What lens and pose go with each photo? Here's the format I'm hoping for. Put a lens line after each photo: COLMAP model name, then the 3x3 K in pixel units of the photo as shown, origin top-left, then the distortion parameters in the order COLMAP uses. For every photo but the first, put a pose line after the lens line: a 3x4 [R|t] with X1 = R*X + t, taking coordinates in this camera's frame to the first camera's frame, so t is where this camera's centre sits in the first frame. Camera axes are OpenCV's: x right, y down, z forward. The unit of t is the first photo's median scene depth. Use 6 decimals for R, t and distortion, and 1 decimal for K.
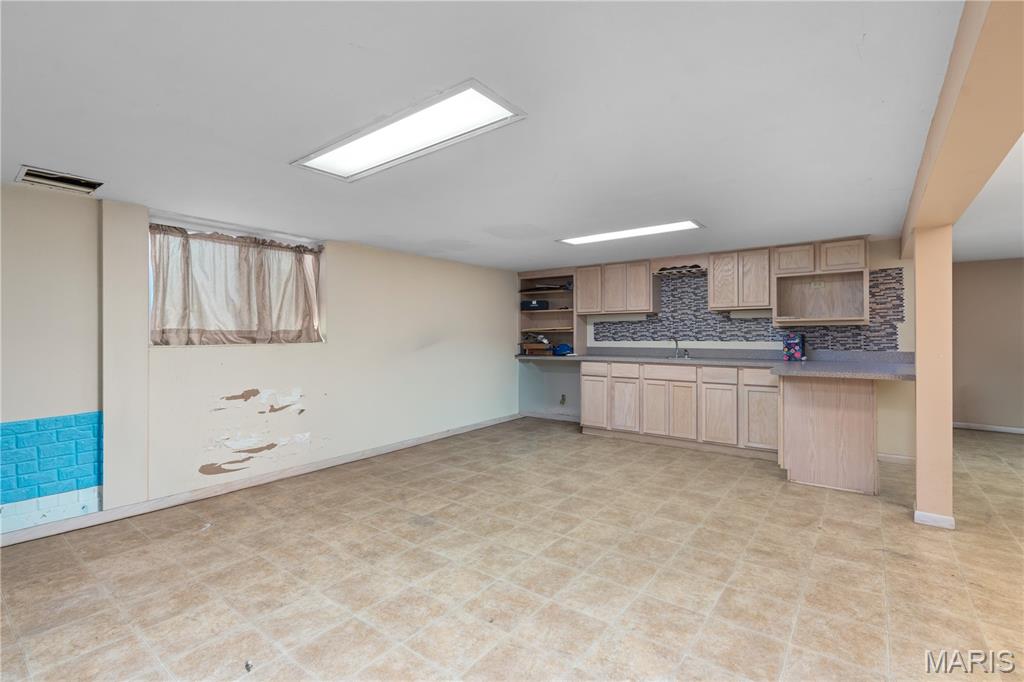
lens RADIAL K [[467.5, 0, 516.5], [0, 467.5, 338.7], [0, 0, 1]] dist [-0.011469, 0.001107]
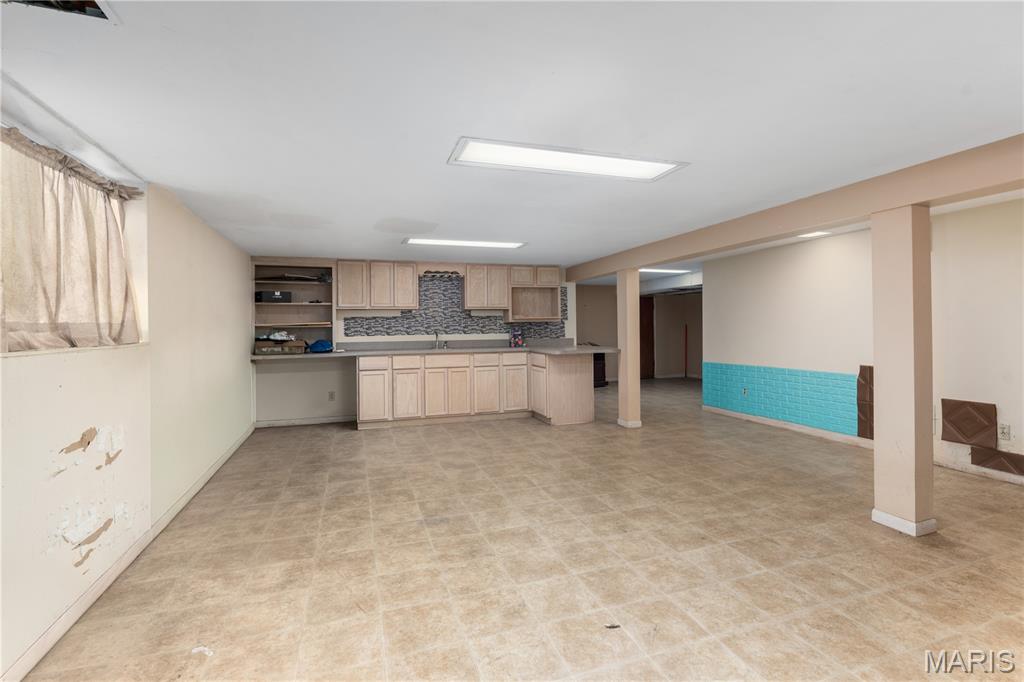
lens RADIAL K [[467.5, 0, 516.0], [0, 467.5, 334.0], [0, 0, 1]] dist [-0.011469, 0.001107]
pose [[0.555189, -0.015262, 0.831584, -0.599504], [0.018007, 0.999818, 0.006328, -0.000070], [-0.831529, 0.011461, 0.555362, 0.211191]]
